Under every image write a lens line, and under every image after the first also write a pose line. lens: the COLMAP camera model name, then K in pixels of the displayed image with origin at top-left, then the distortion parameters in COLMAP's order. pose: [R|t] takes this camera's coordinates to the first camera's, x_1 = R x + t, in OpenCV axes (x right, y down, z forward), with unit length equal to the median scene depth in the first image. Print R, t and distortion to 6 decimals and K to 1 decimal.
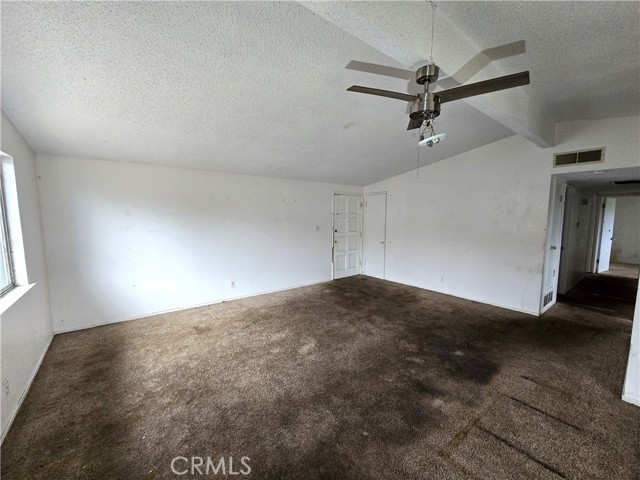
lens RADIAL K [[262.1, 0, 322.4], [0, 262.1, 243.8], [0, 0, 1]] dist [-0.002656, 0.000103]
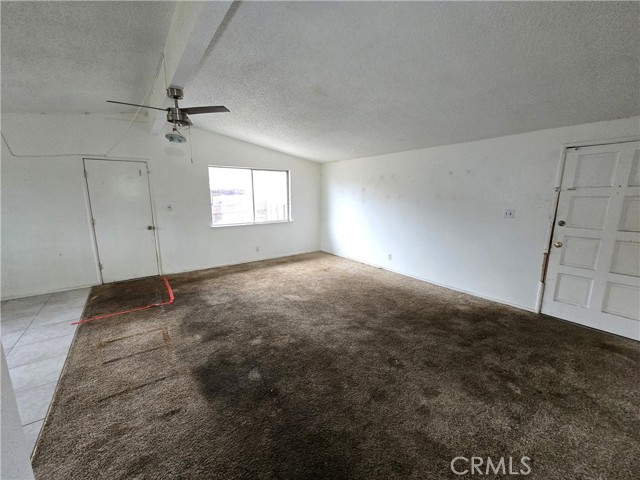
lens RADIAL K [[262.1, 0, 322.4], [0, 262.1, 243.8], [0, 0, 1]] dist [-0.002656, 0.000103]
pose [[-0.031887, 0.181566, -0.982862, 0.900253], [-0.109383, 0.976821, 0.183999, -0.083896], [0.993488, 0.113375, -0.011287, 0.882080]]
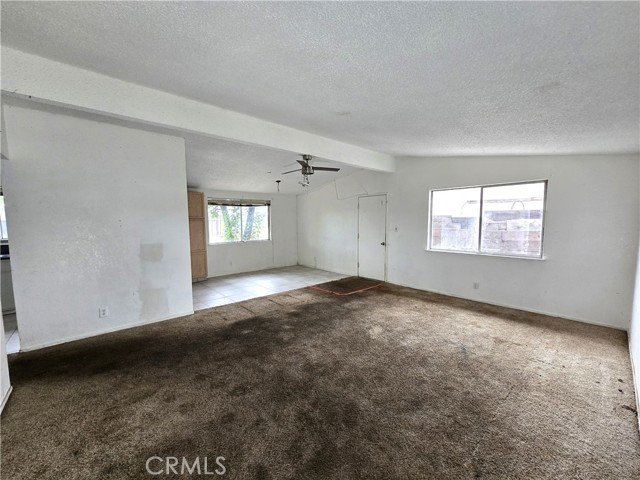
lens RADIAL K [[262.1, 0, 322.4], [0, 262.1, 243.8], [0, 0, 1]] dist [-0.002656, 0.000103]
pose [[-0.998118, 0.007884, -0.060820, 0.188005], [-0.004214, 0.980541, 0.196271, -0.155917], [0.061184, 0.196158, -0.978662, 1.596968]]
